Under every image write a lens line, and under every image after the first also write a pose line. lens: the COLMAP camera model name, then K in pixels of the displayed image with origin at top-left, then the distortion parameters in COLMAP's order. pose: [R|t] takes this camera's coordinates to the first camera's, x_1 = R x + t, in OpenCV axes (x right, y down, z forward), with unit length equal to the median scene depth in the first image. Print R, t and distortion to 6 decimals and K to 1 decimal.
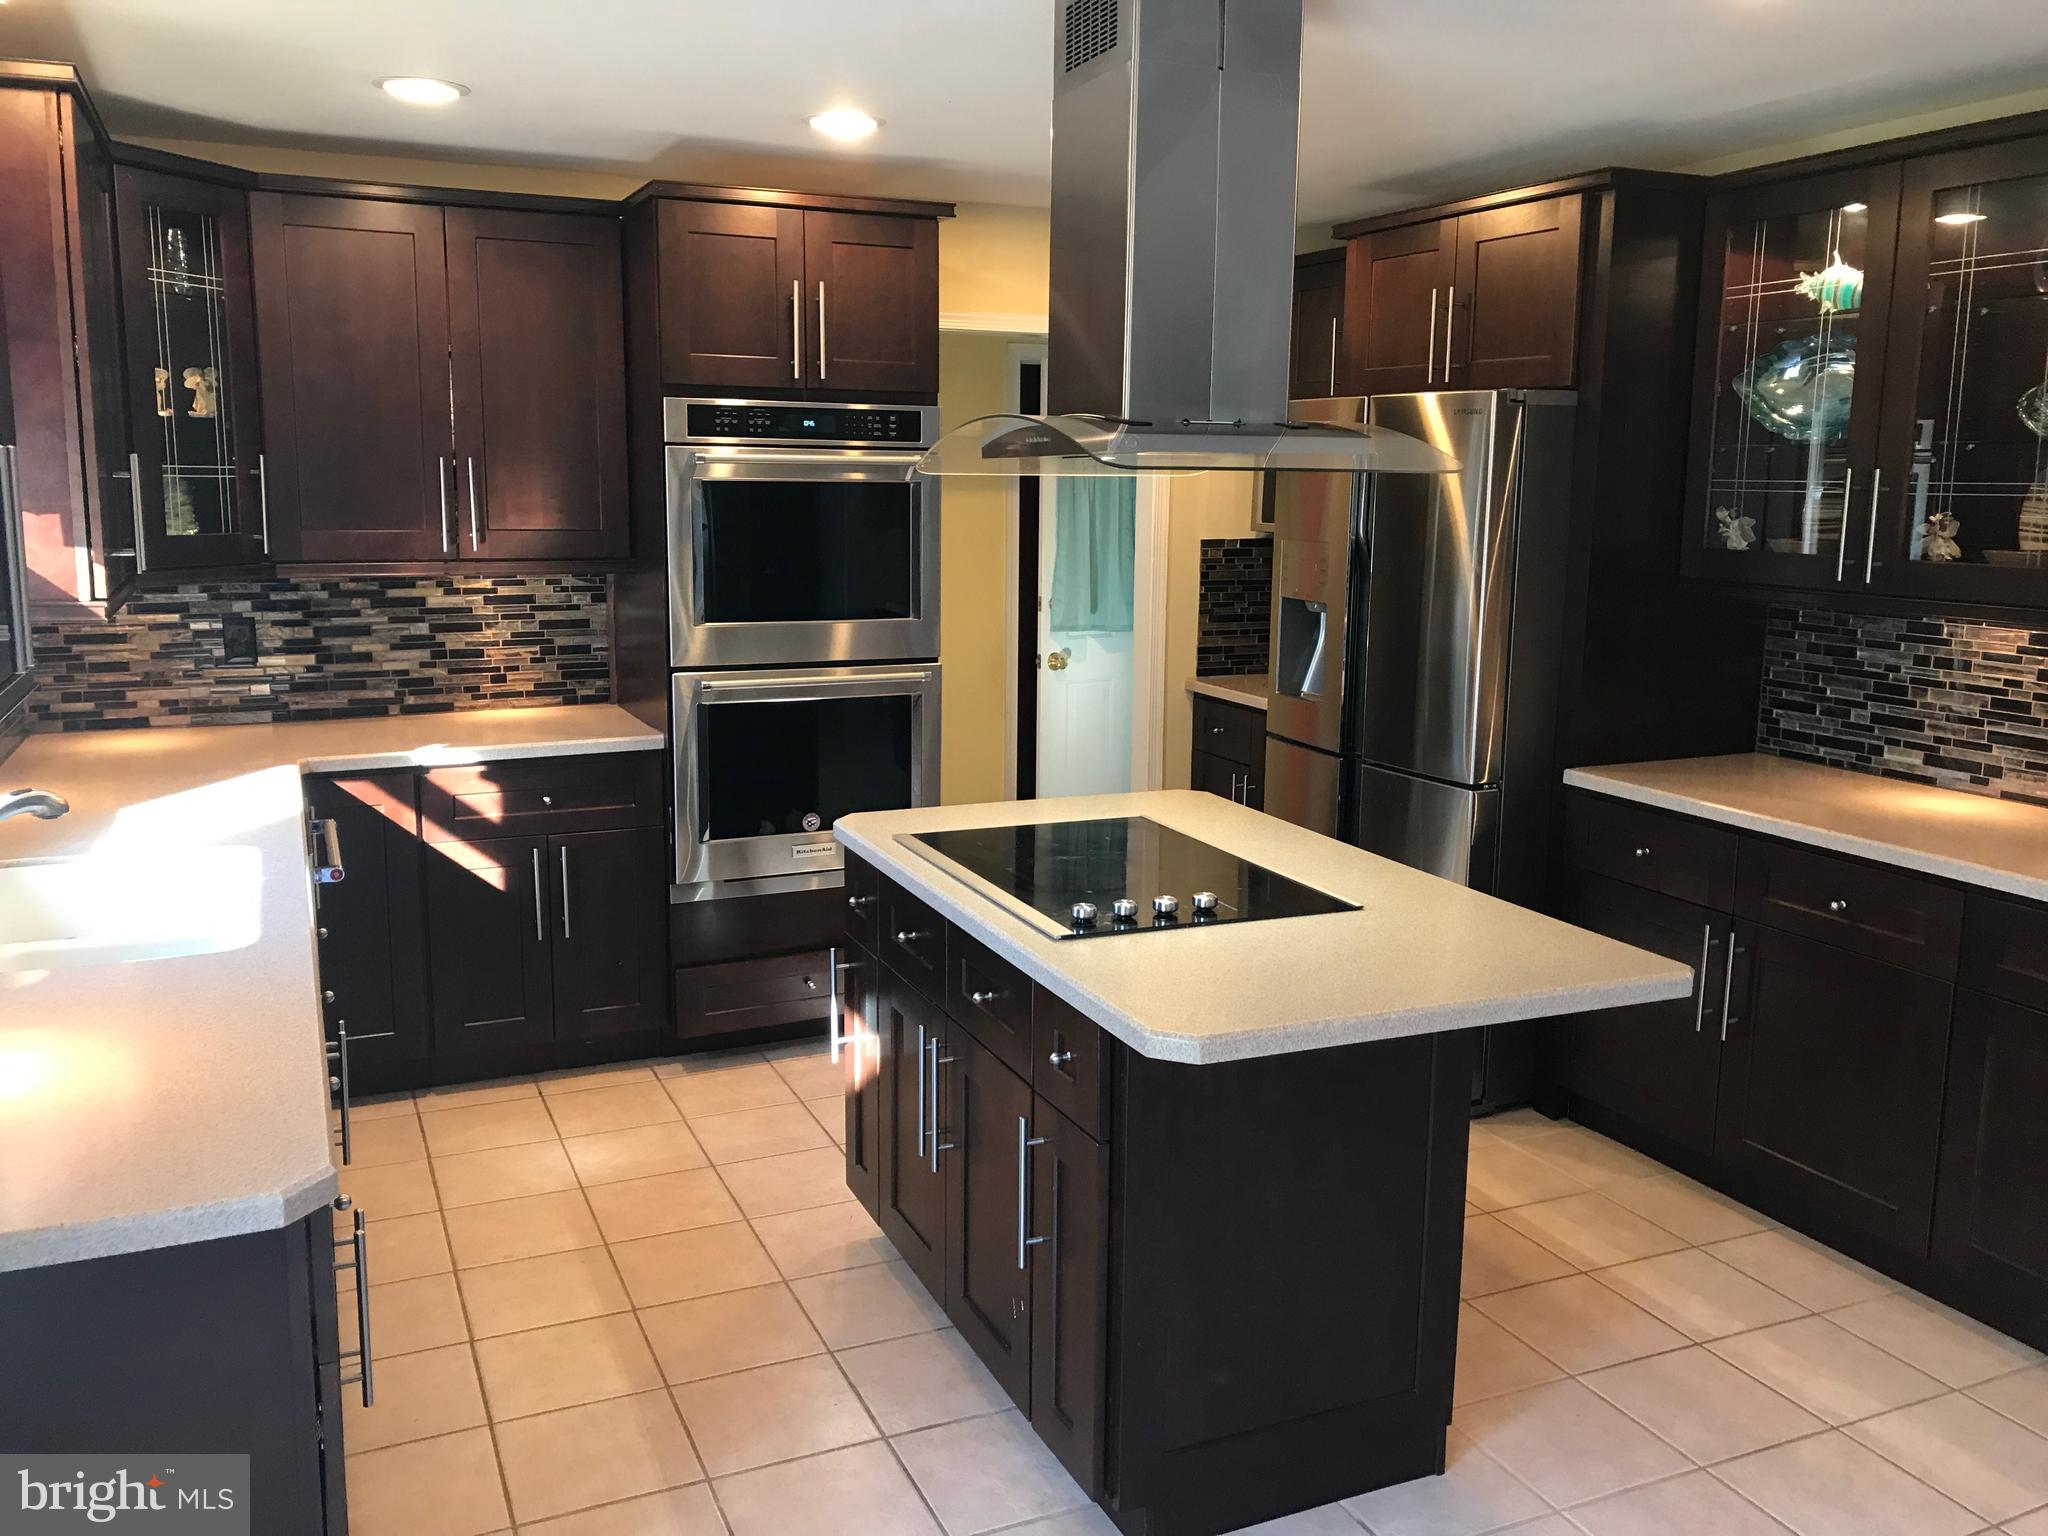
lens RADIAL K [[1689.1, 0, 1028.4], [0, 1689.1, 752.2], [0, 0, 1]] dist [0.060538, -0.026486]
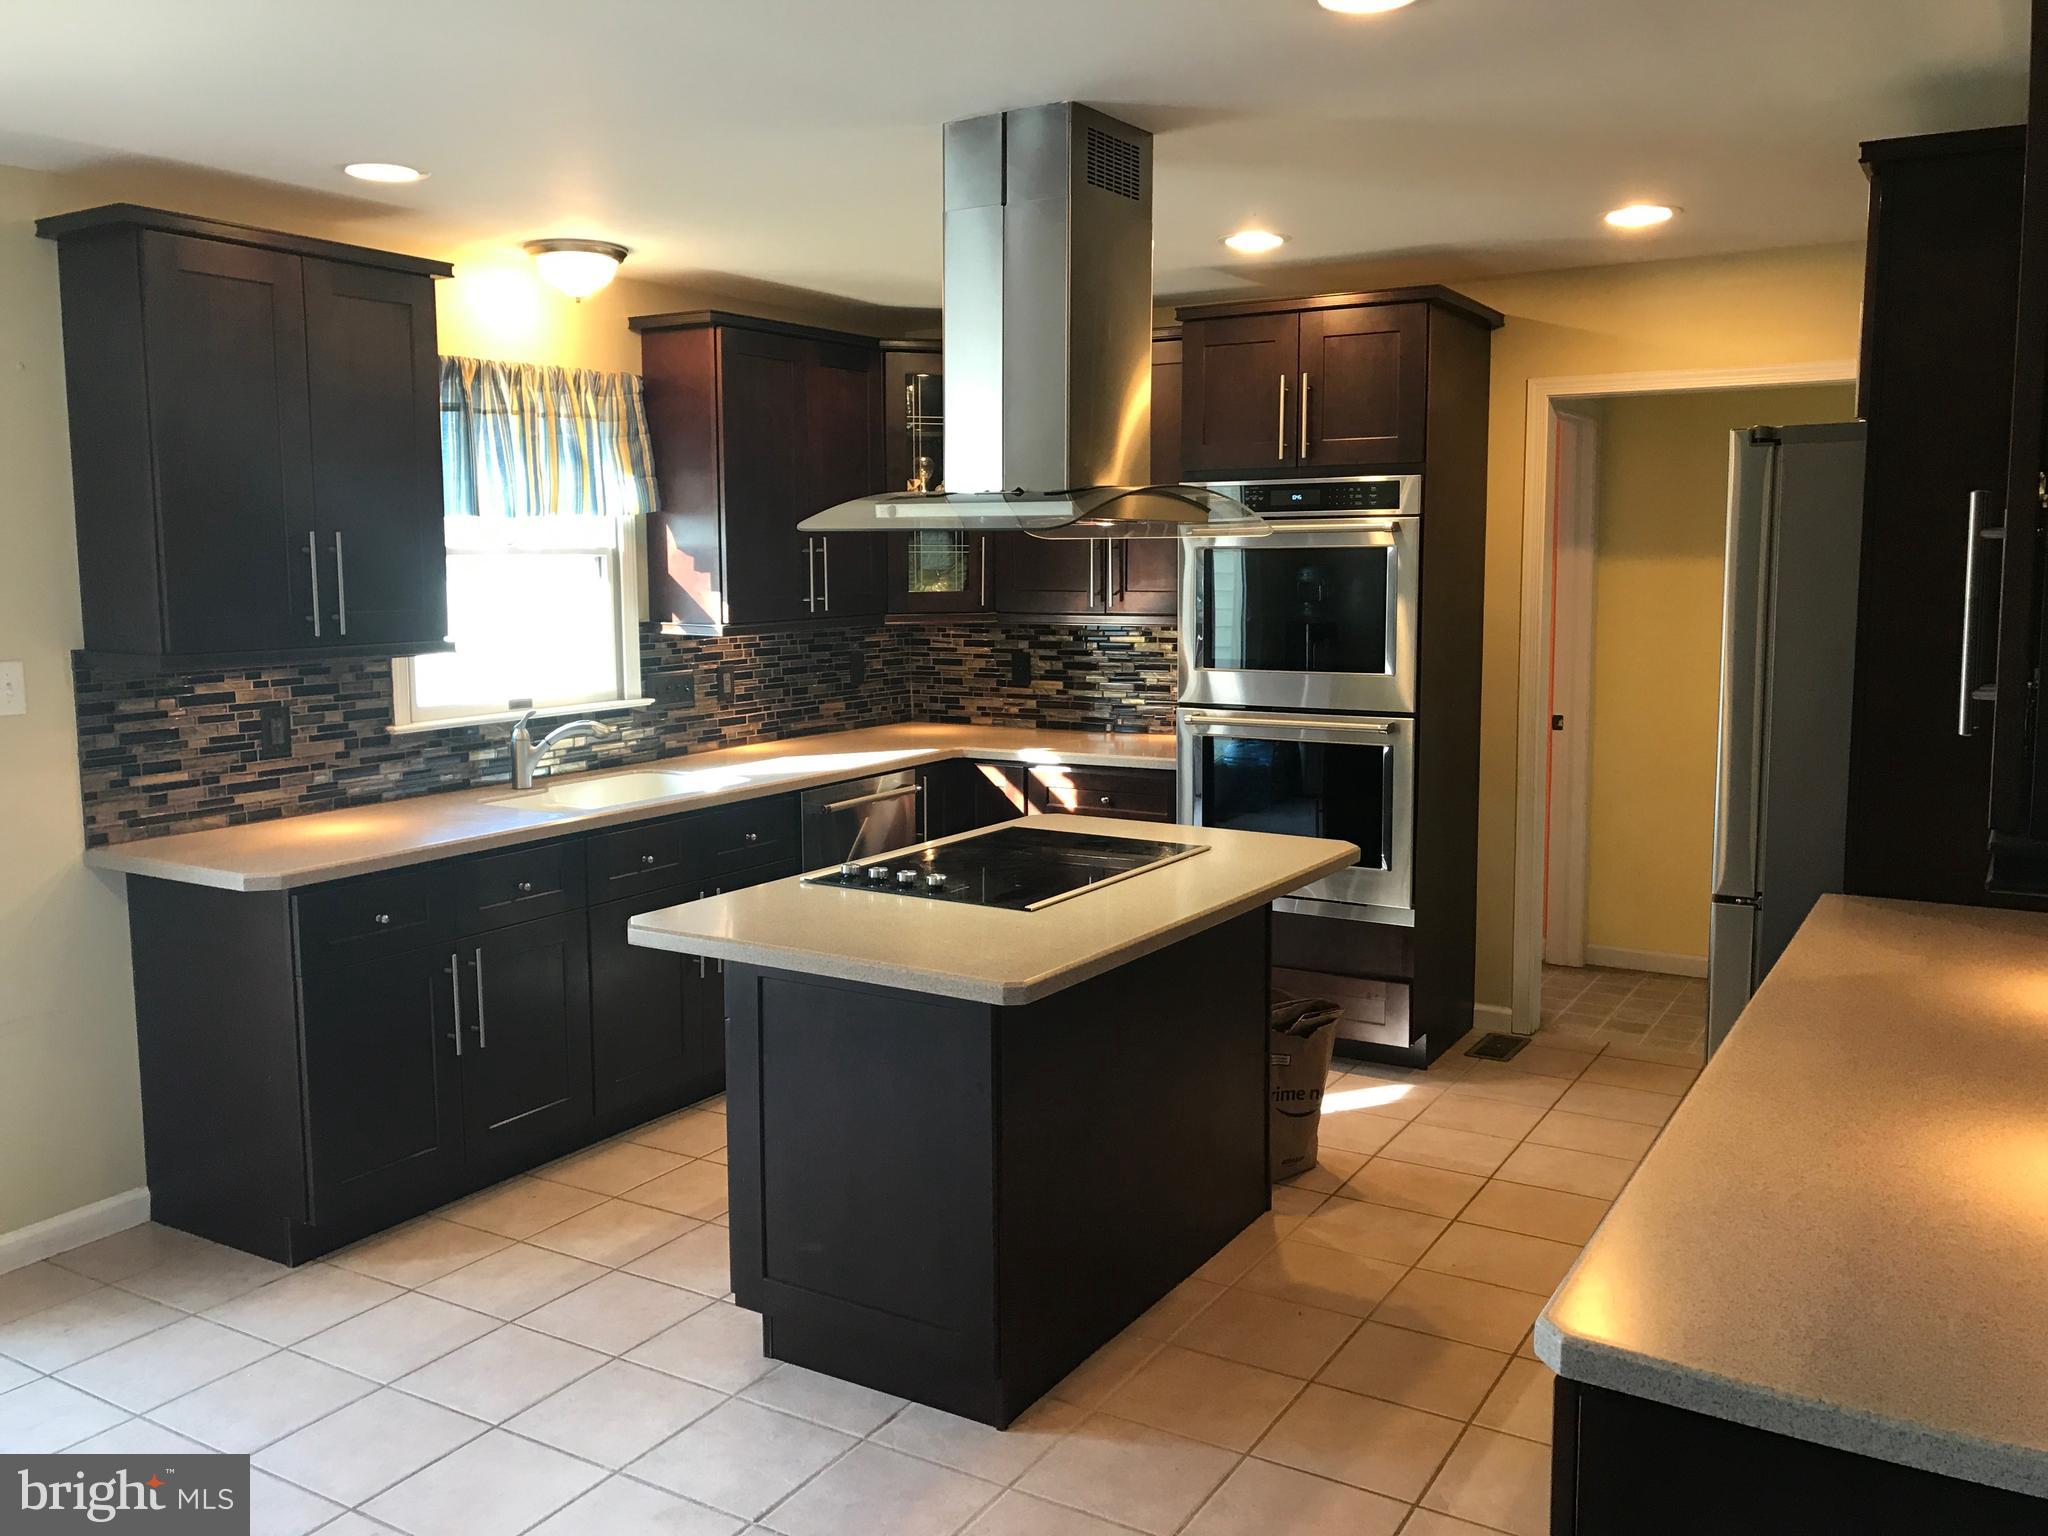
lens RADIAL K [[1689.1, 0, 1023.1], [0, 1689.1, 751.7], [0, 0, 1]] dist [0.060538, -0.026486]
pose [[0.565998, 0.084682, -0.820046, 0.685237], [-0.126412, 0.991862, 0.015175, -0.018530], [0.814657, 0.095075, 0.572097, 0.209795]]
